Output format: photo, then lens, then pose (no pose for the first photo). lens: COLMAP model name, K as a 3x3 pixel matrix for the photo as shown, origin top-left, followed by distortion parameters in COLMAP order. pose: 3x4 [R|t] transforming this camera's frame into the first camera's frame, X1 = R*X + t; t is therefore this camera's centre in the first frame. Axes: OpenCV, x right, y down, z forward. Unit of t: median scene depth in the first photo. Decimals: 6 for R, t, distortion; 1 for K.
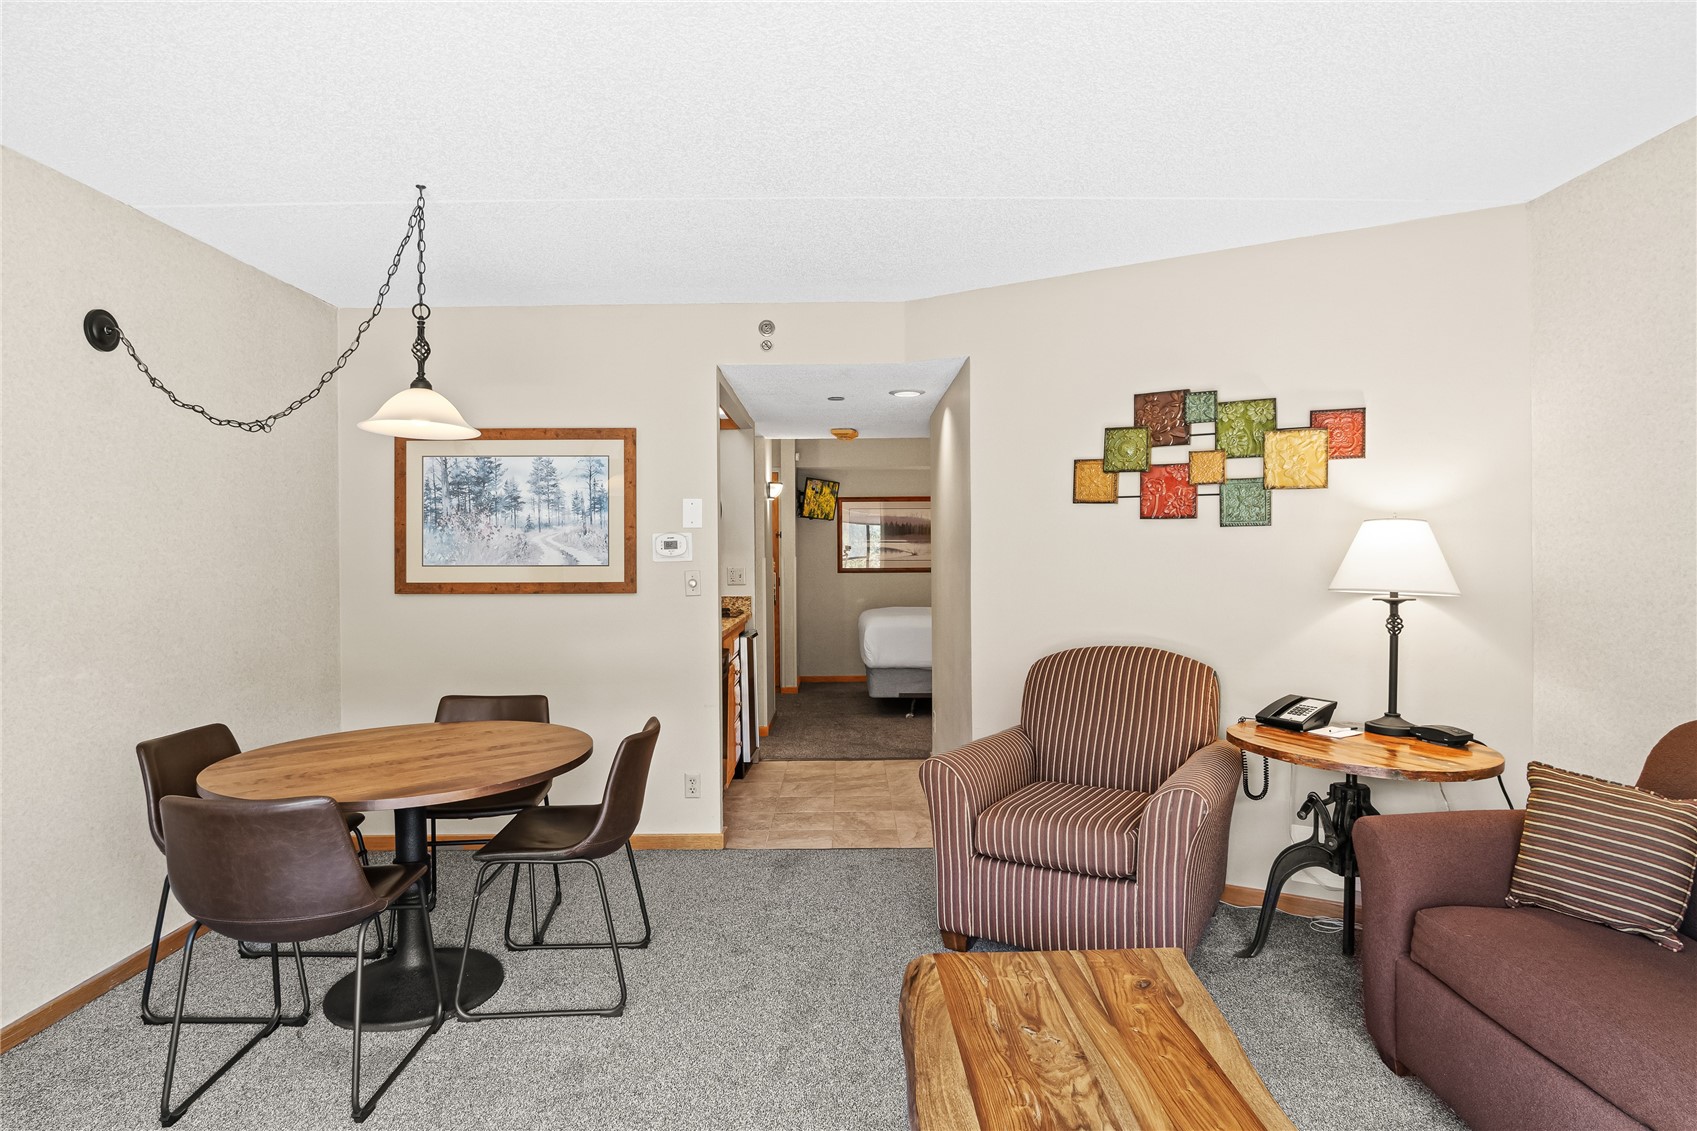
lens RADIAL K [[920.8, 0, 852.1], [0, 920.8, 559.1], [0, 0, 1]] dist [-0.034321, 0.008866]
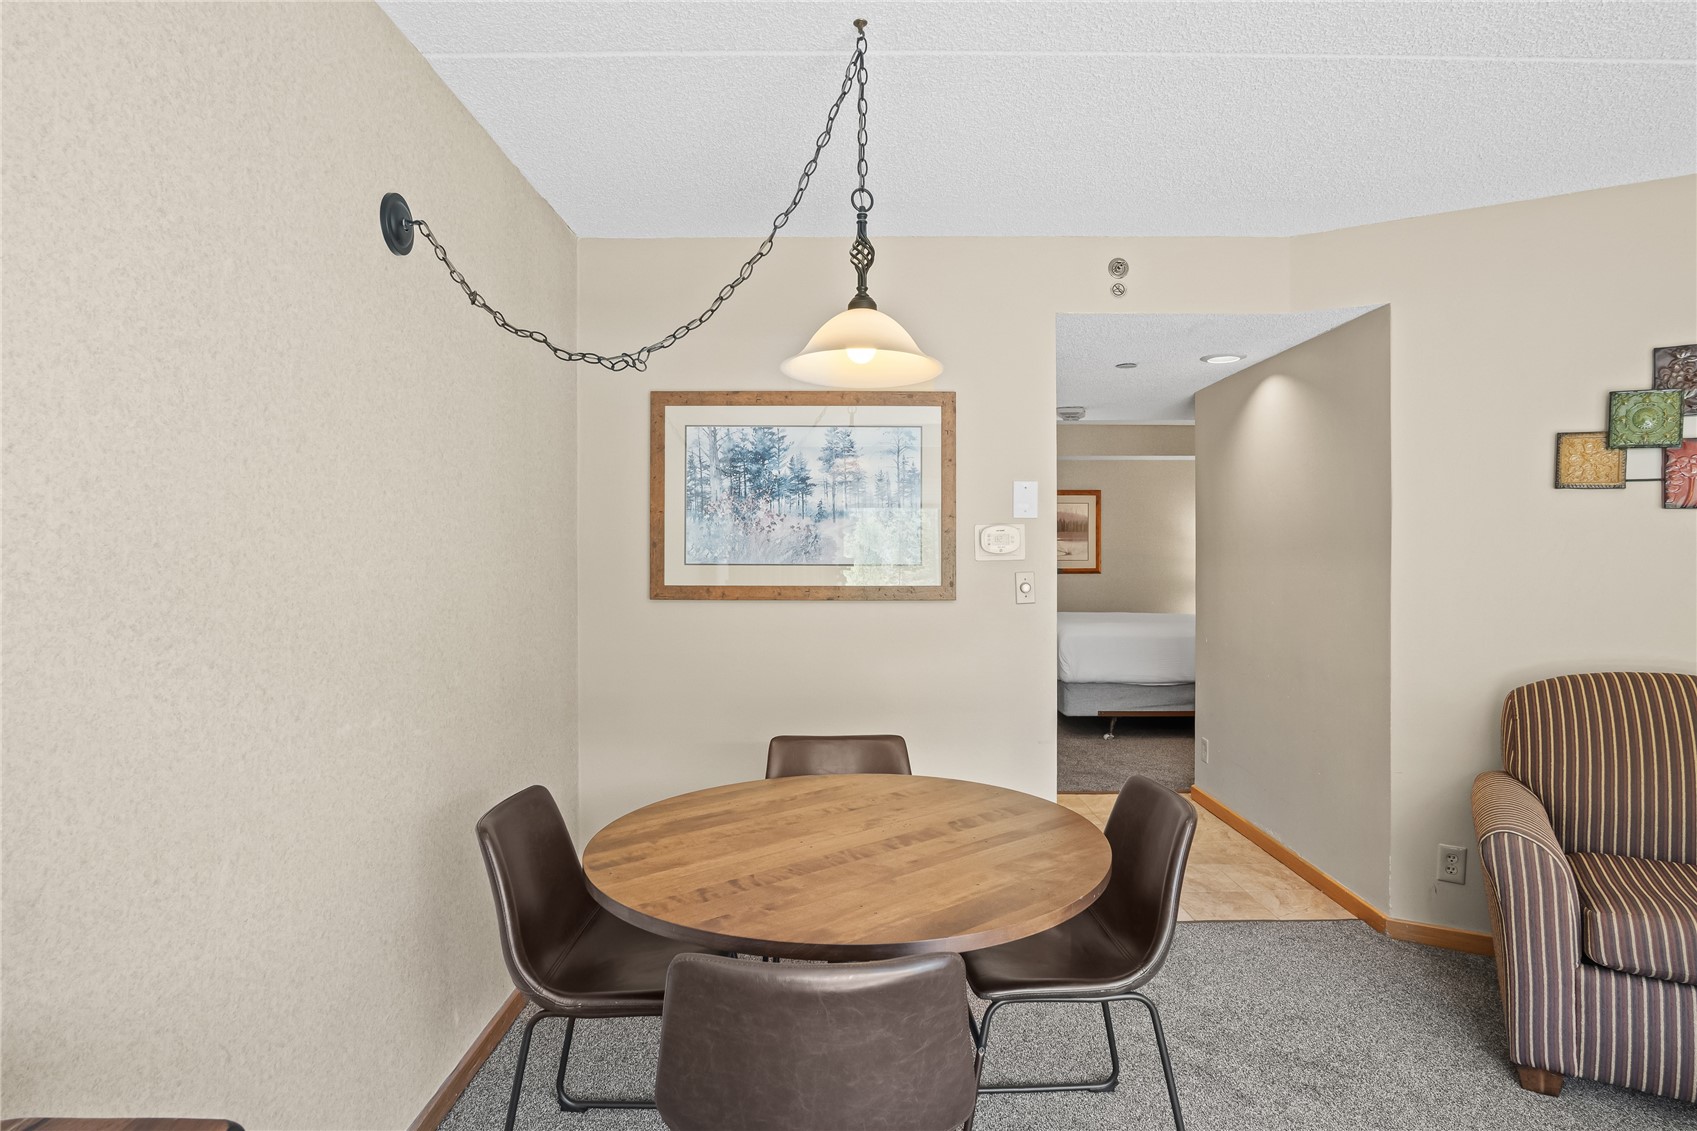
lens RADIAL K [[931.8, 0, 851.5], [0, 931.8, 557.1], [0, 0, 1]] dist [-0.033670, 0.008269]
pose [[0.999965, 0.005052, -0.006692, -0.320940], [-0.005063, 0.999986, -0.001597, 0.001791], [0.006683, 0.001630, 0.999976, 0.197182]]
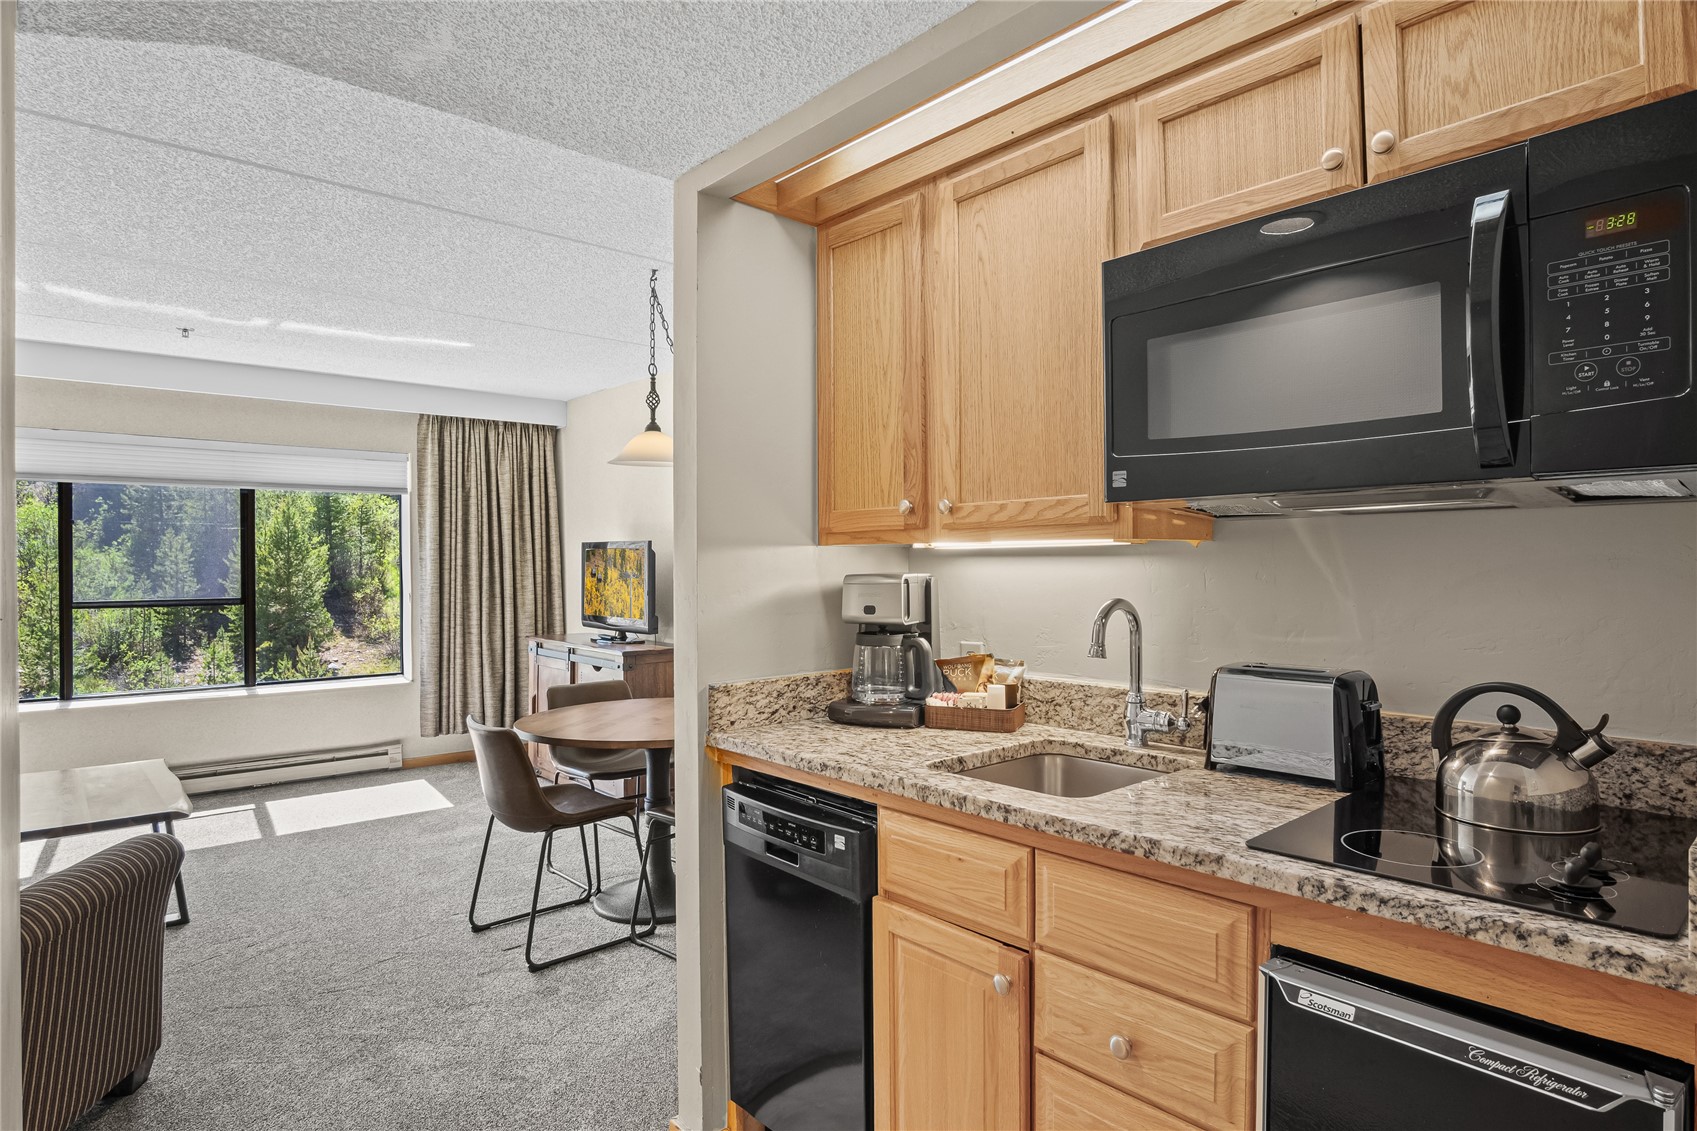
lens RADIAL K [[927.5, 0, 849.3], [0, 927.5, 563.1], [0, 0, 1]] dist [-0.034579, 0.009315]
pose [[-0.756565, 0.010314, -0.653837, 0.110178], [0.007497, 0.999947, 0.007099, -0.007438], [0.653875, 0.000469, -0.756602, 1.453469]]
